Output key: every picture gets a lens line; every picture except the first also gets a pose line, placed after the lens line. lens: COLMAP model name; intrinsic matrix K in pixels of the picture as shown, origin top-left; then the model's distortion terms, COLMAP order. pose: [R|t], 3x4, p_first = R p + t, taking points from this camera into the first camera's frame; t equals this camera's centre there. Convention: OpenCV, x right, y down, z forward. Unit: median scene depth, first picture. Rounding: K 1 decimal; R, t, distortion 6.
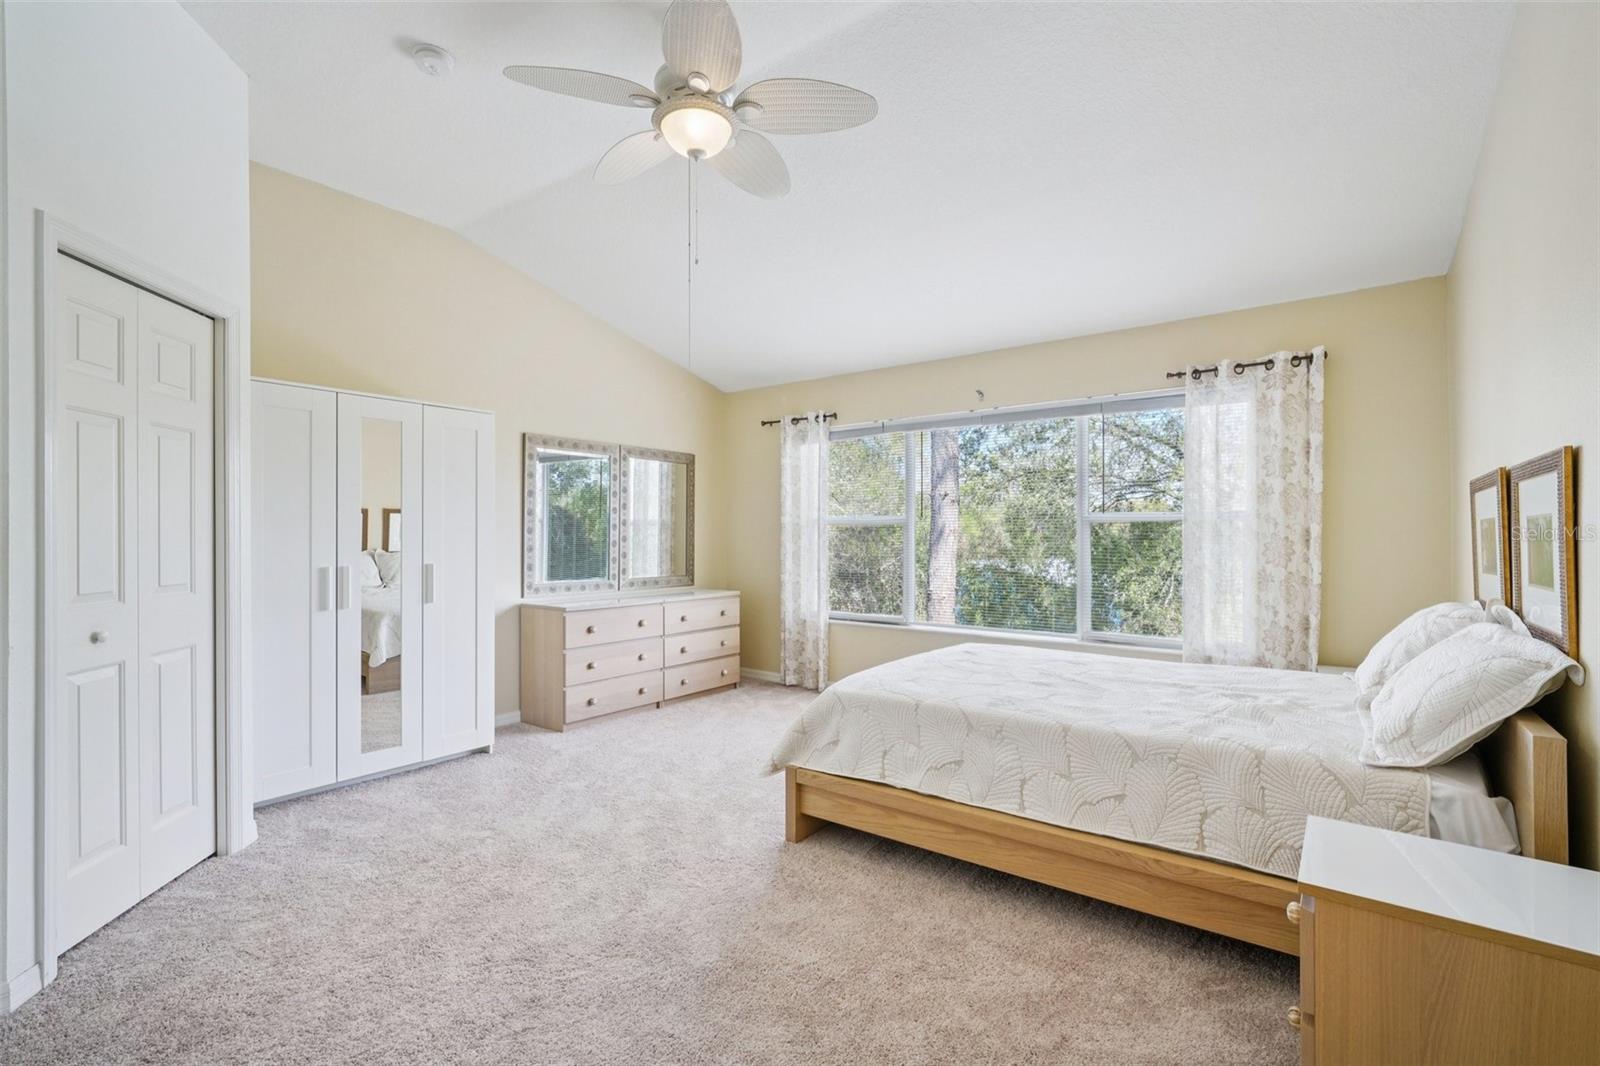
lens RADIAL K [[721.2, 0, 781.1], [0, 721.2, 534.3], [0, 0, 1]] dist [0.000498, 0.000101]
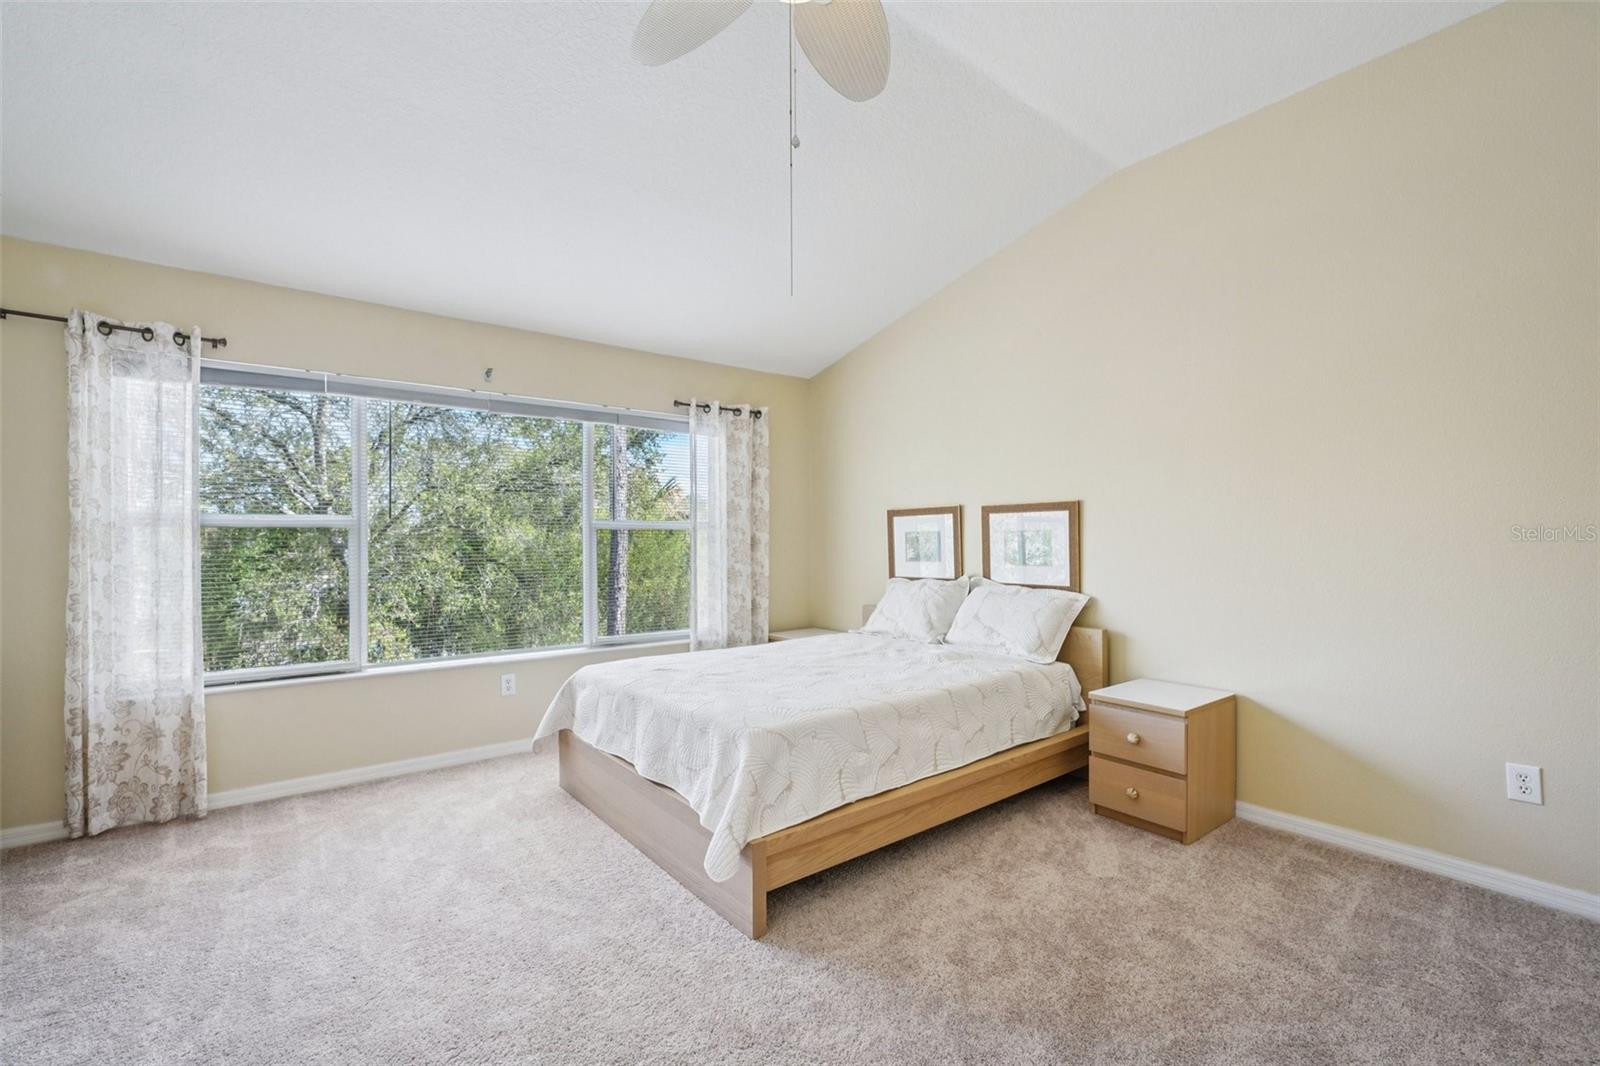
lens RADIAL K [[695.8, 0, 793.8], [0, 695.8, 539.5], [0, 0, 1]] dist [-0.010625, 0.006245]
pose [[0.242067, -0.000273, 0.970260, -0.540761], [0.003511, 0.999994, -0.000595, -0.000891], [-0.970253, 0.003551, 0.242066, 0.602460]]
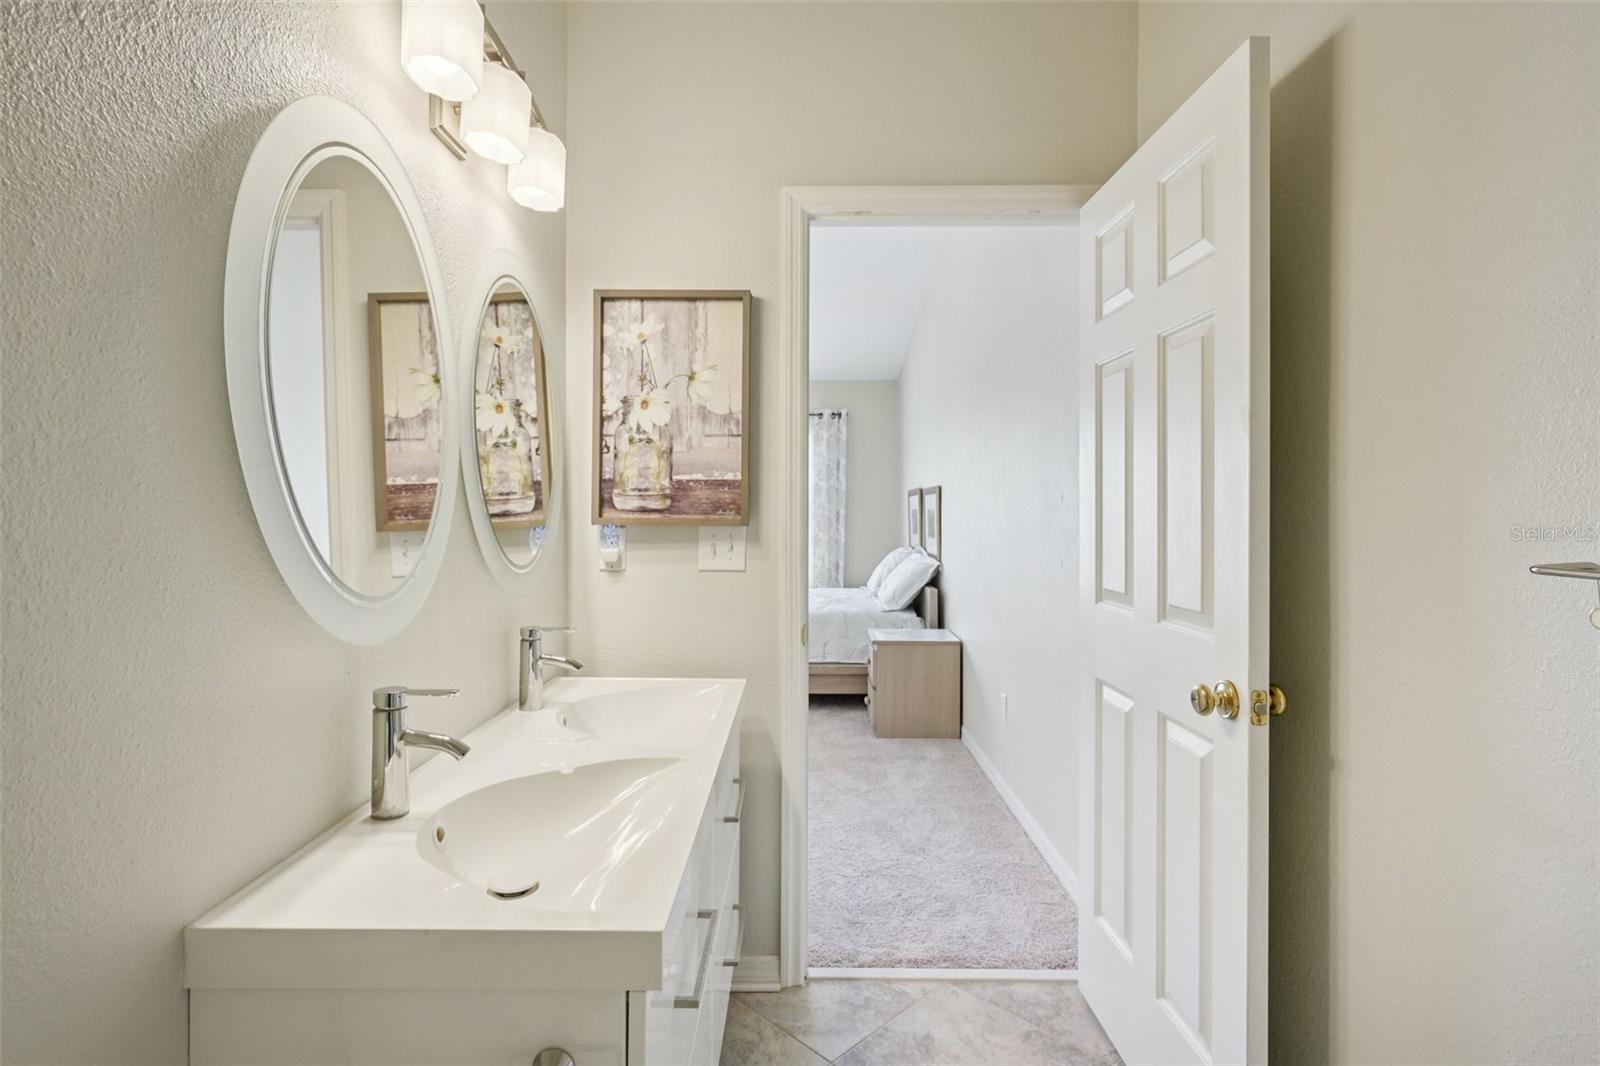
lens RADIAL K [[823.4, 0, 799.3], [0, 823.4, 507.5], [0, 0, 1]] dist [0.001107, 0.000147]
pose [[0.793443, 0.004340, 0.608629, -0.559049], [-0.003173, 0.999990, -0.002993, -0.011690], [-0.608637, 0.000444, 0.793449, -0.526348]]
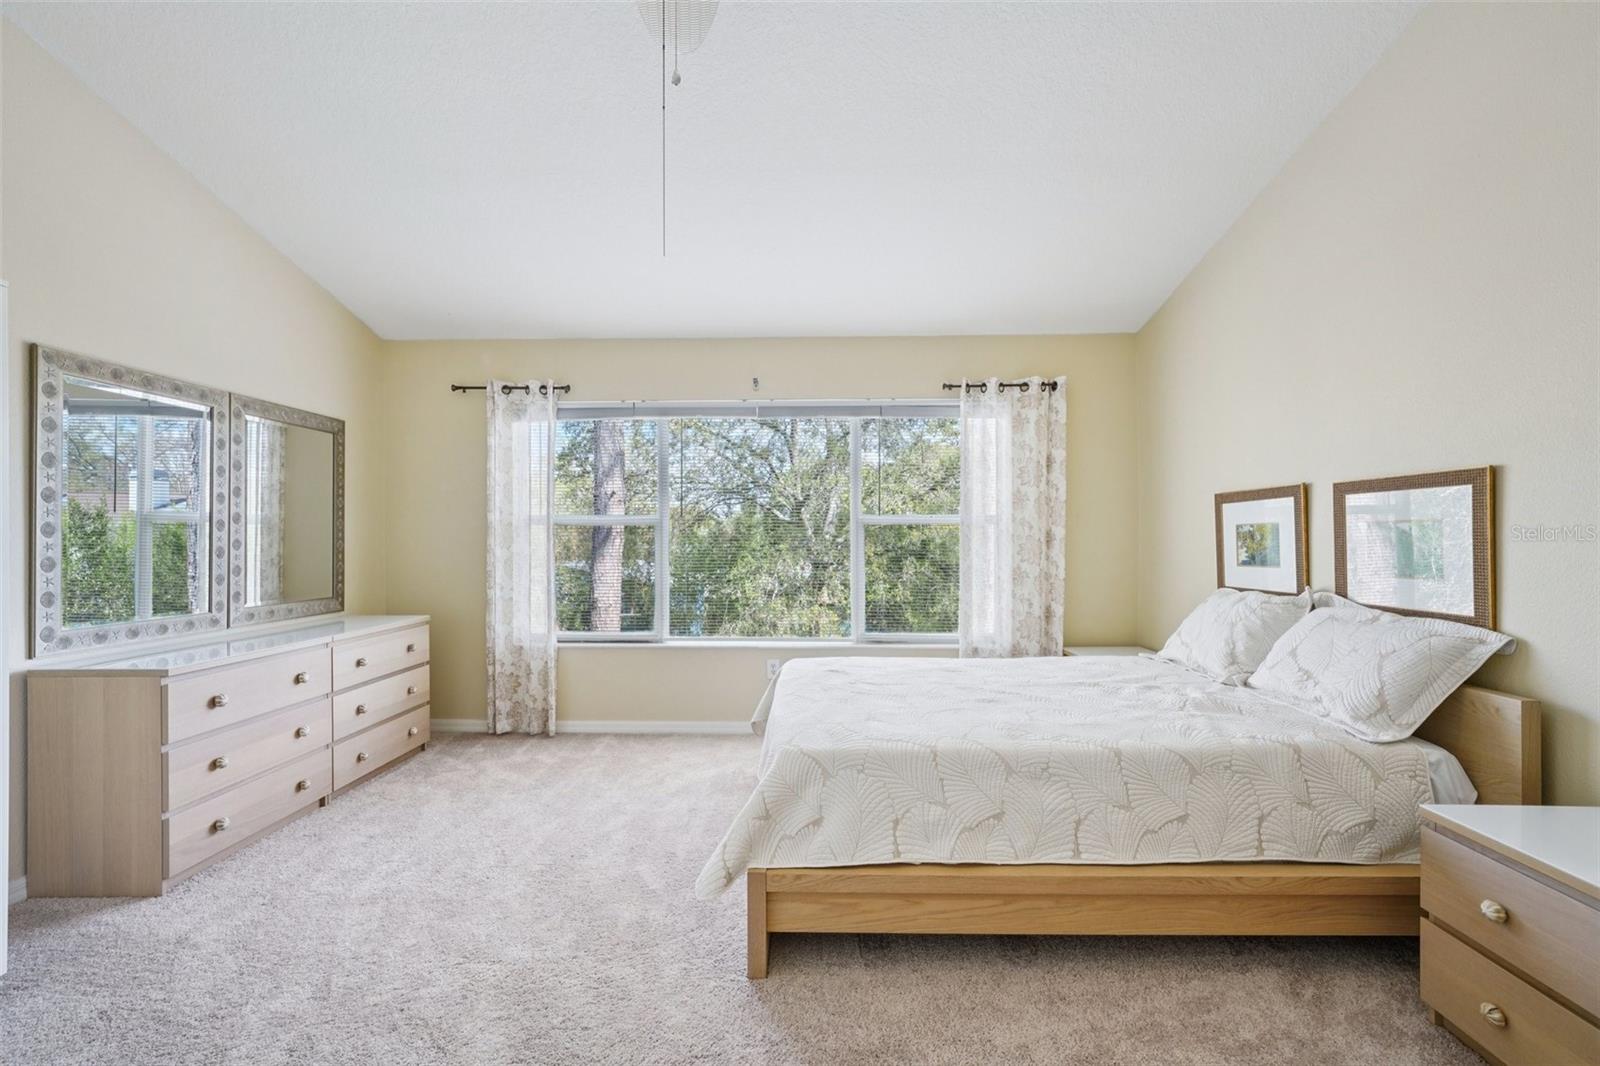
lens RADIAL K [[695.8, 0, 793.8], [0, 695.8, 539.5], [0, 0, 1]] dist [-0.010625, 0.006245]
pose [[0.803133, -0.003509, 0.595789, -0.273142], [0.001166, 0.999990, 0.004318, 0.000344], [-0.595798, -0.002774, 0.803129, 0.341419]]
